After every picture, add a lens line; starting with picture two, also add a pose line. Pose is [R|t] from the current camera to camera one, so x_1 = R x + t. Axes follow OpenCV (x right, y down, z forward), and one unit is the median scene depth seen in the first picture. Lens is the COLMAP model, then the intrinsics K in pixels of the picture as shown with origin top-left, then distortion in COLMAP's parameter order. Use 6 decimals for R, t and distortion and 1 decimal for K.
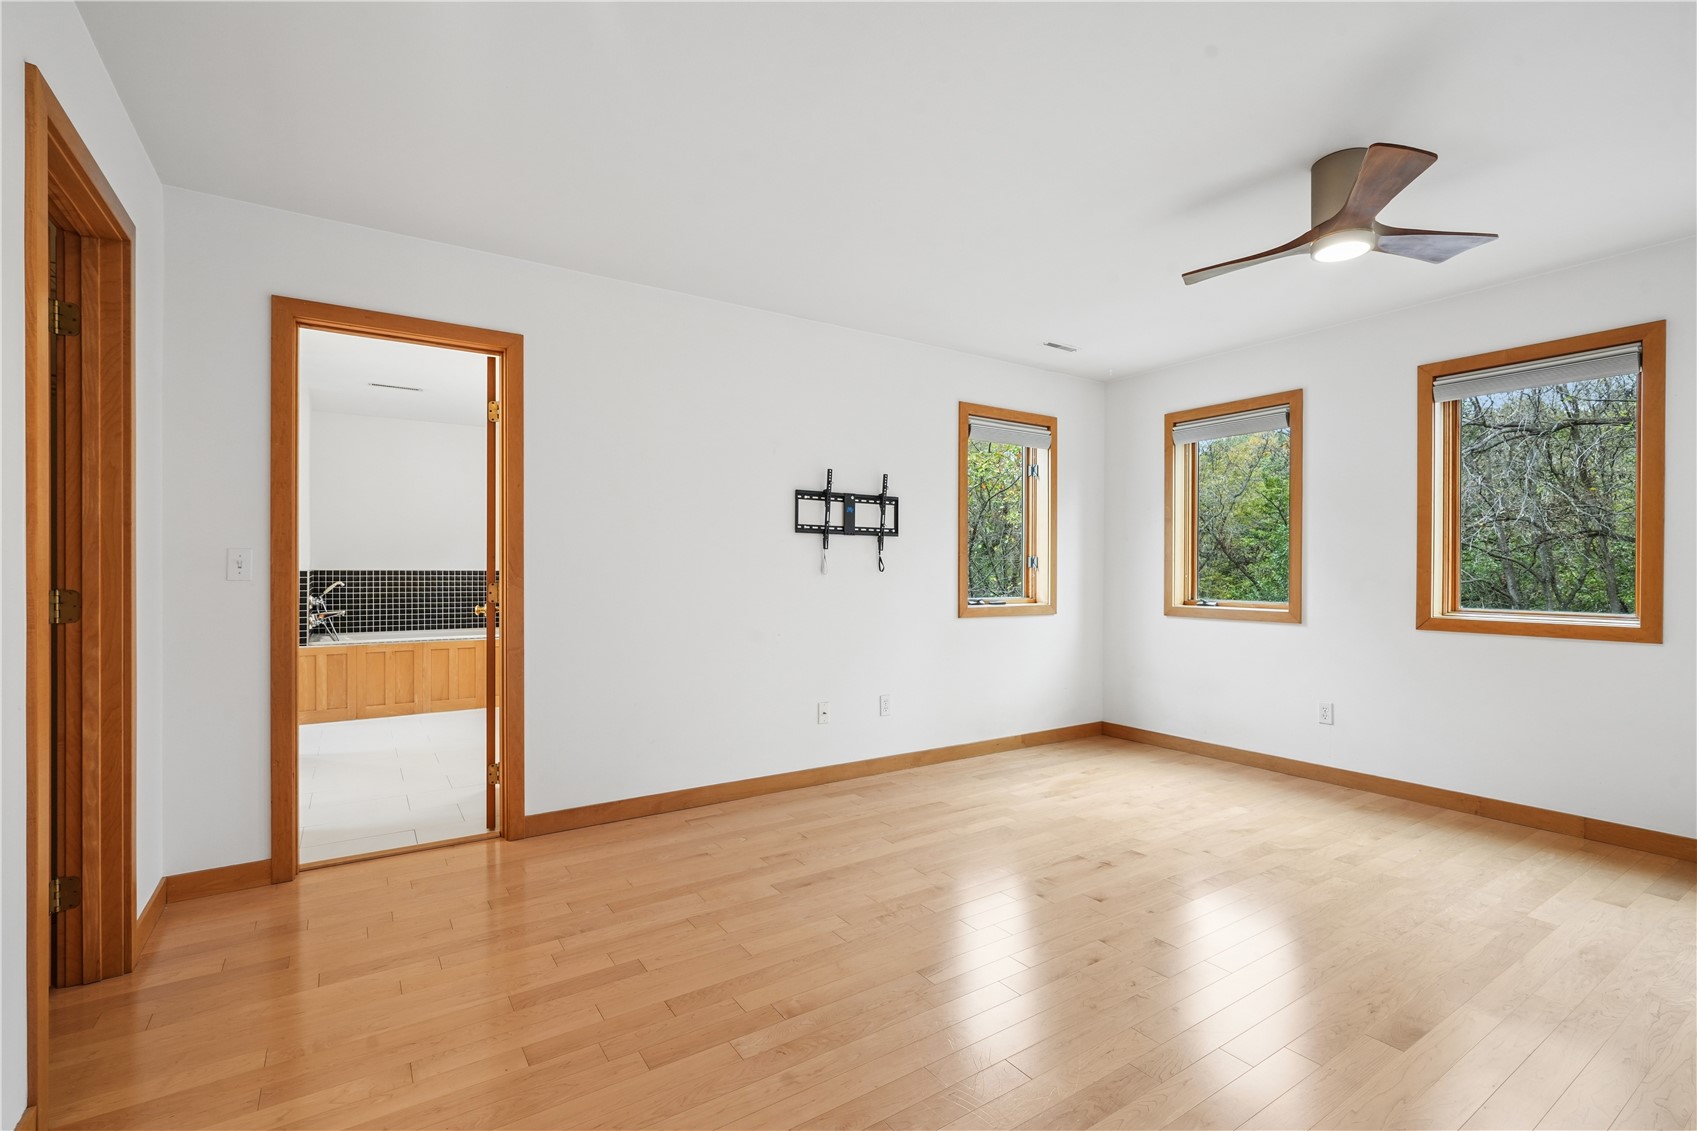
lens RADIAL K [[775.2, 0, 848.5], [0, 775.2, 565.5], [0, 0, 1]] dist [0.000132, 0.000041]
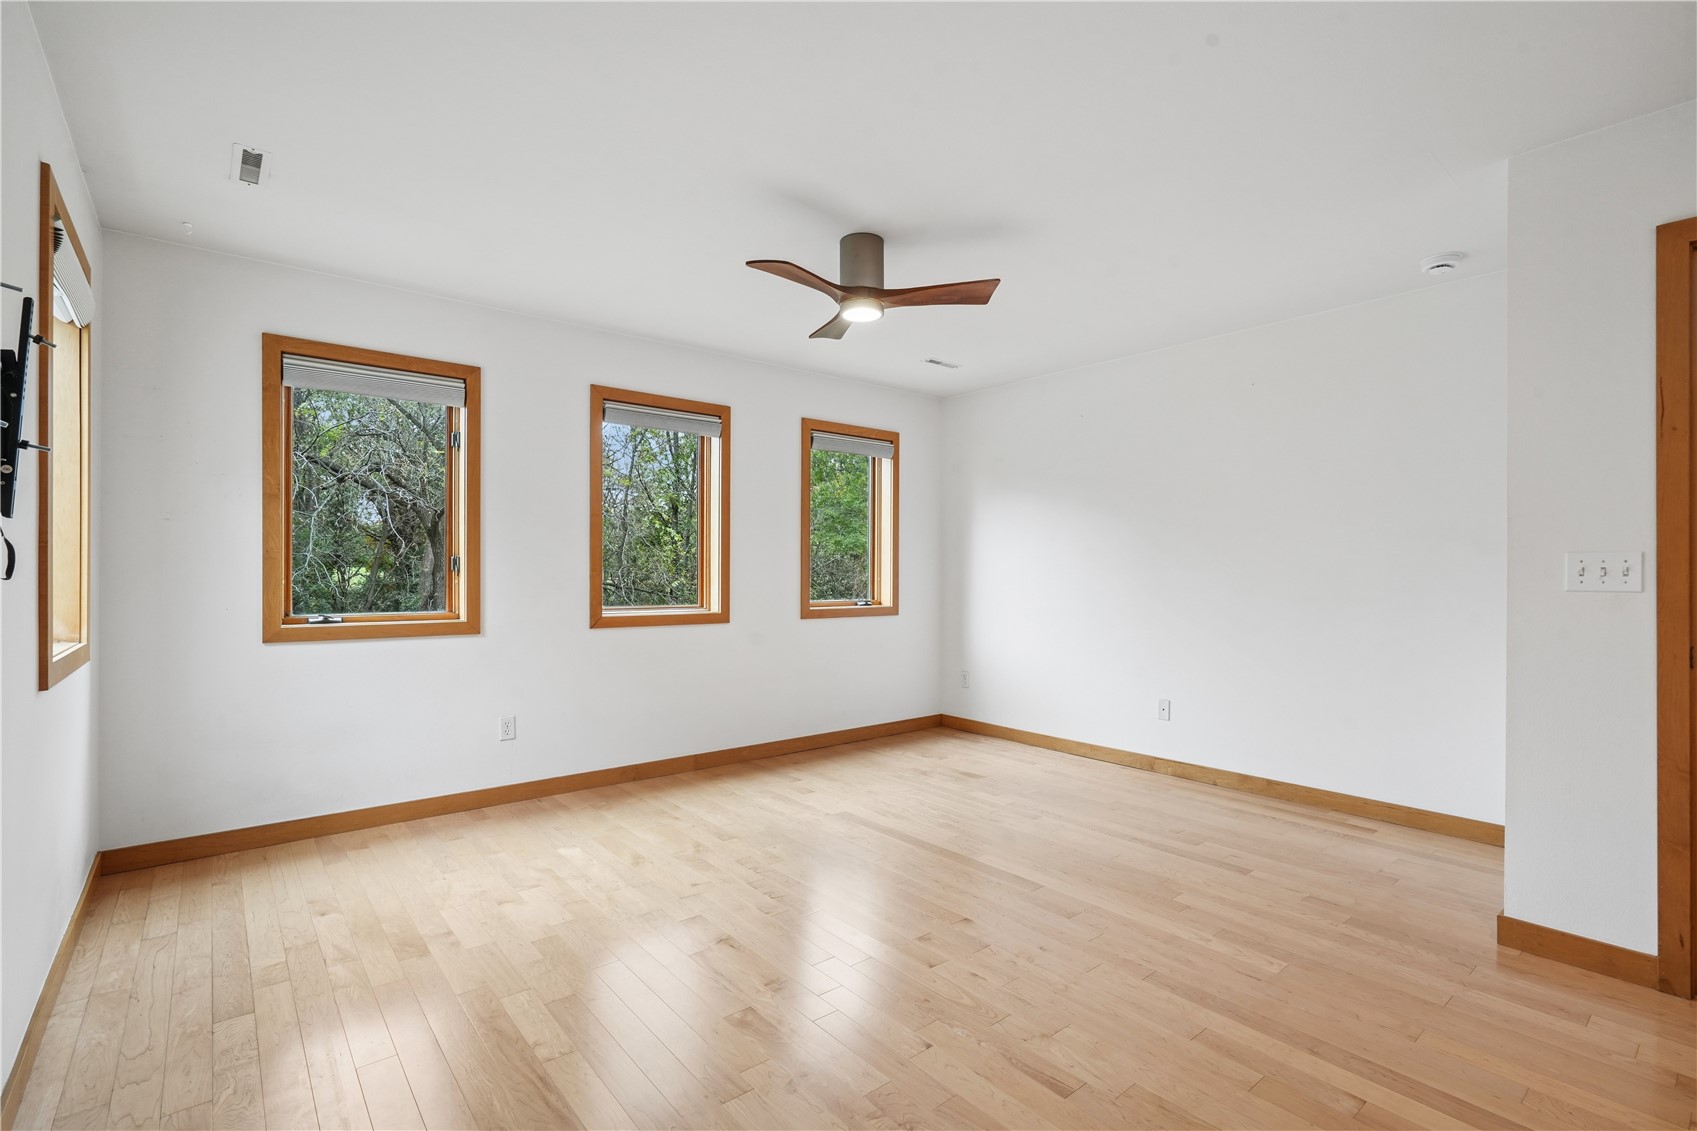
lens RADIAL K [[772.6, 0, 858.4], [0, 772.6, 560.3], [0, 0, 1]] dist [-0.002365, -0.000142]
pose [[-0.105437, 0.021477, 0.994194, -0.393611], [-0.001186, 0.999763, -0.021723, 0.012258], [-0.994425, -0.003470, -0.105387, 0.787232]]
